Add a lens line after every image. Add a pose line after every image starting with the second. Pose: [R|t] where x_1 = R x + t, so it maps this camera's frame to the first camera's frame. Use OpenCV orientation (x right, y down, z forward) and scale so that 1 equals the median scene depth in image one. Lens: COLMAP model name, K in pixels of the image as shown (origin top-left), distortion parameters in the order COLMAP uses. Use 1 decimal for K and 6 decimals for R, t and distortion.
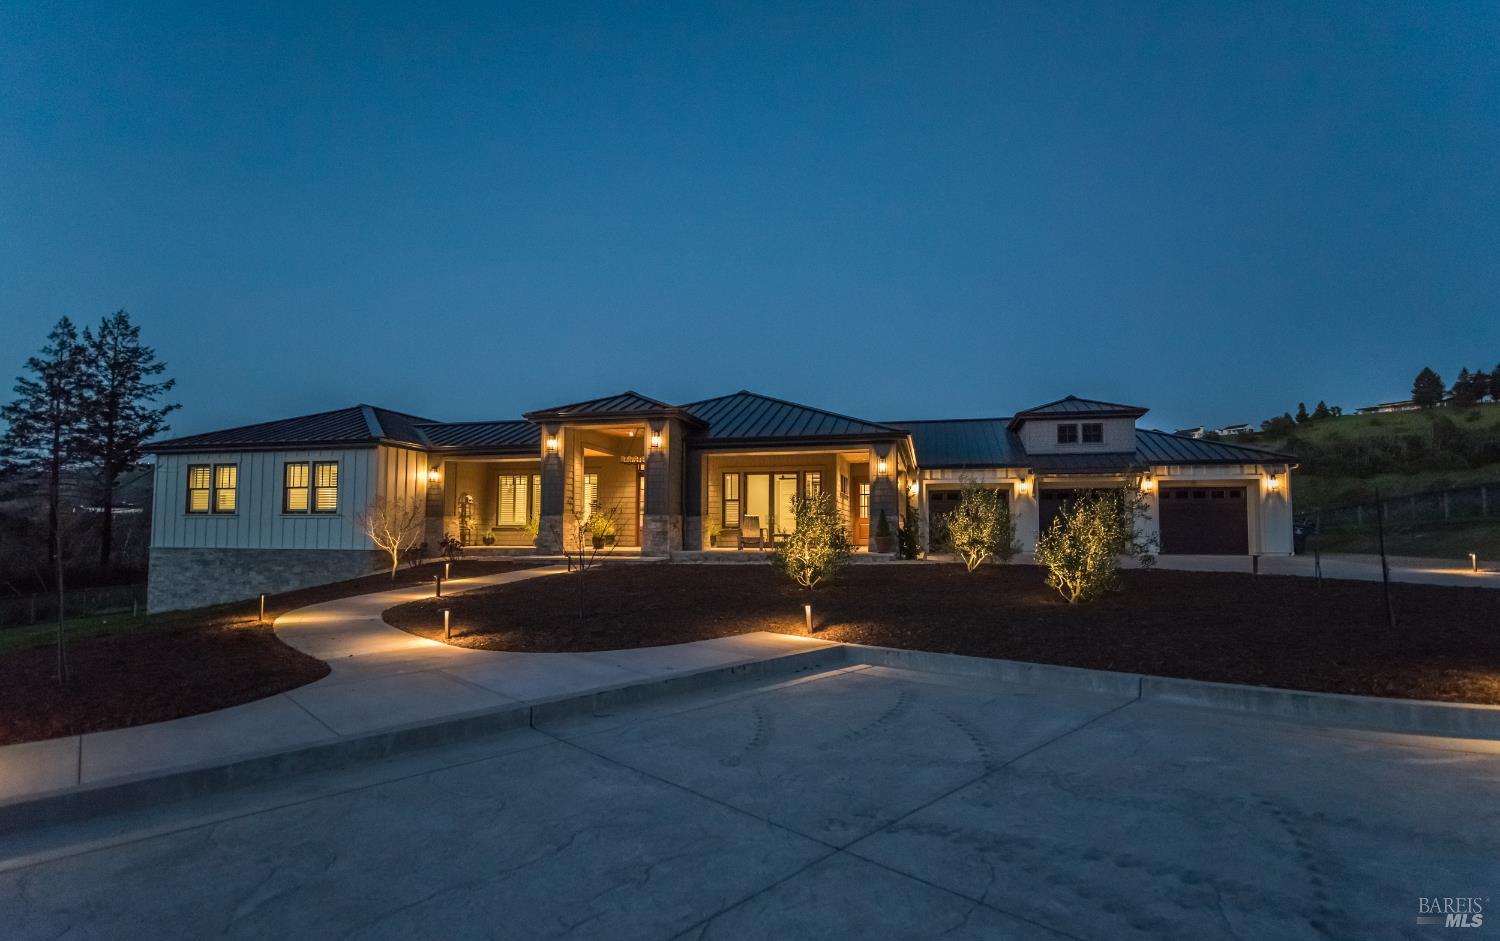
lens RADIAL K [[751.8, 0, 784.5], [0, 751.8, 481.5], [0, 0, 1]] dist [-0.020194, 0.000133]
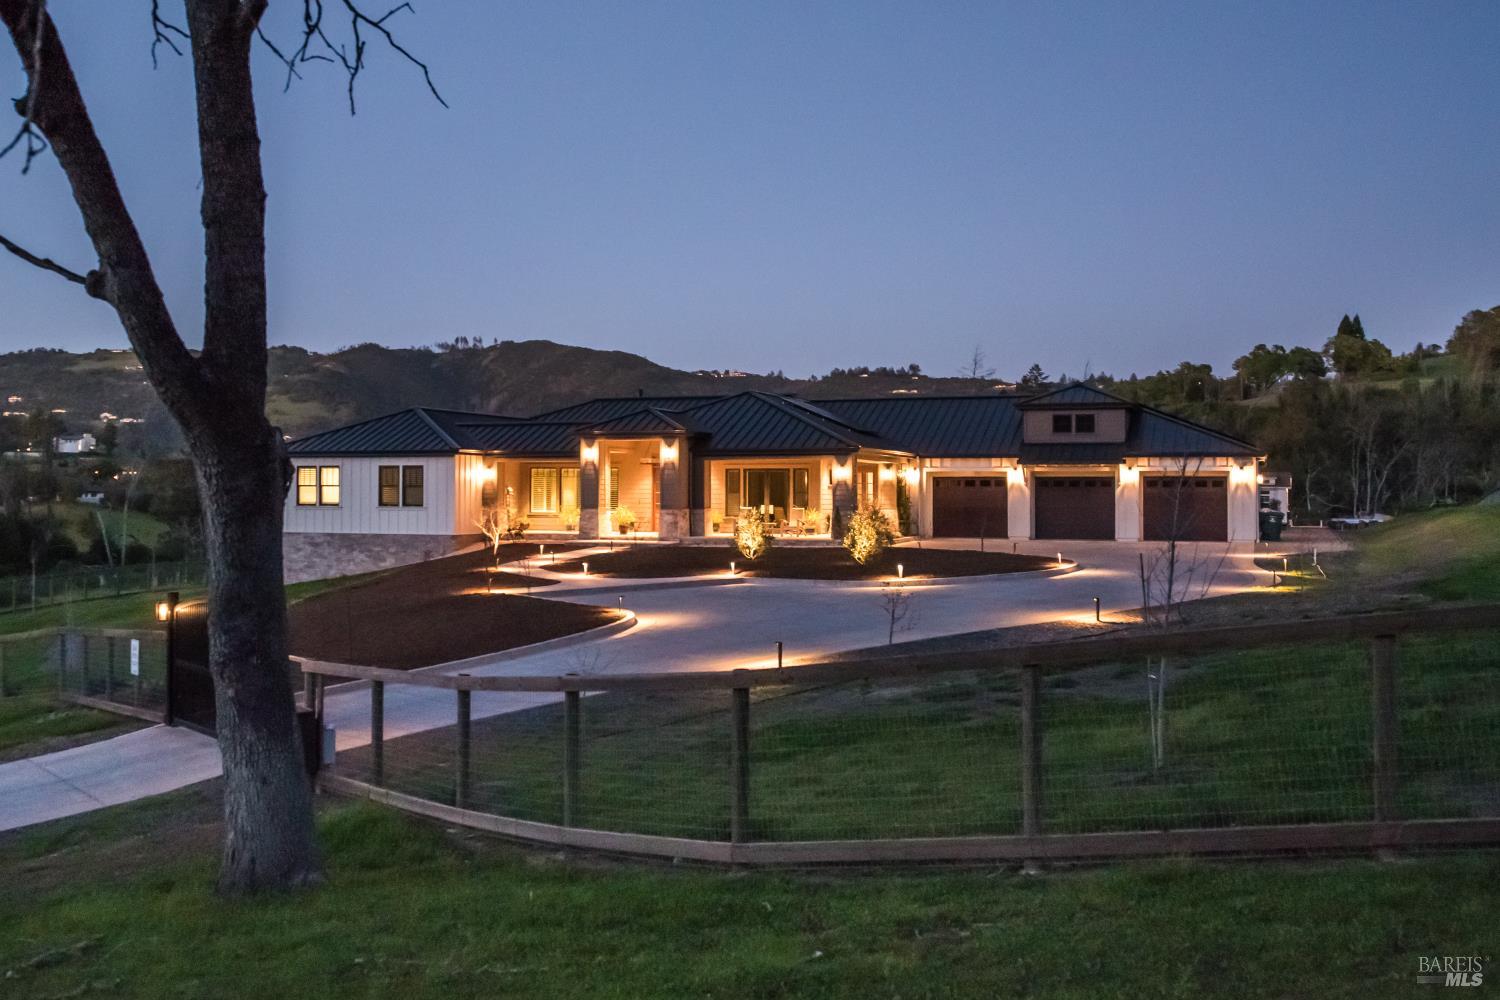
lens RADIAL K [[1039.0, 0, 749.3], [0, 1039.0, 501.1], [0, 0, 1]] dist [0.003017, -0.000073]
pose [[0.995700, 0.001241, -0.092626, 0.118690], [0.004606, 0.998010, 0.062890, -0.072338], [0.092520, -0.063046, 0.993713, -0.687700]]
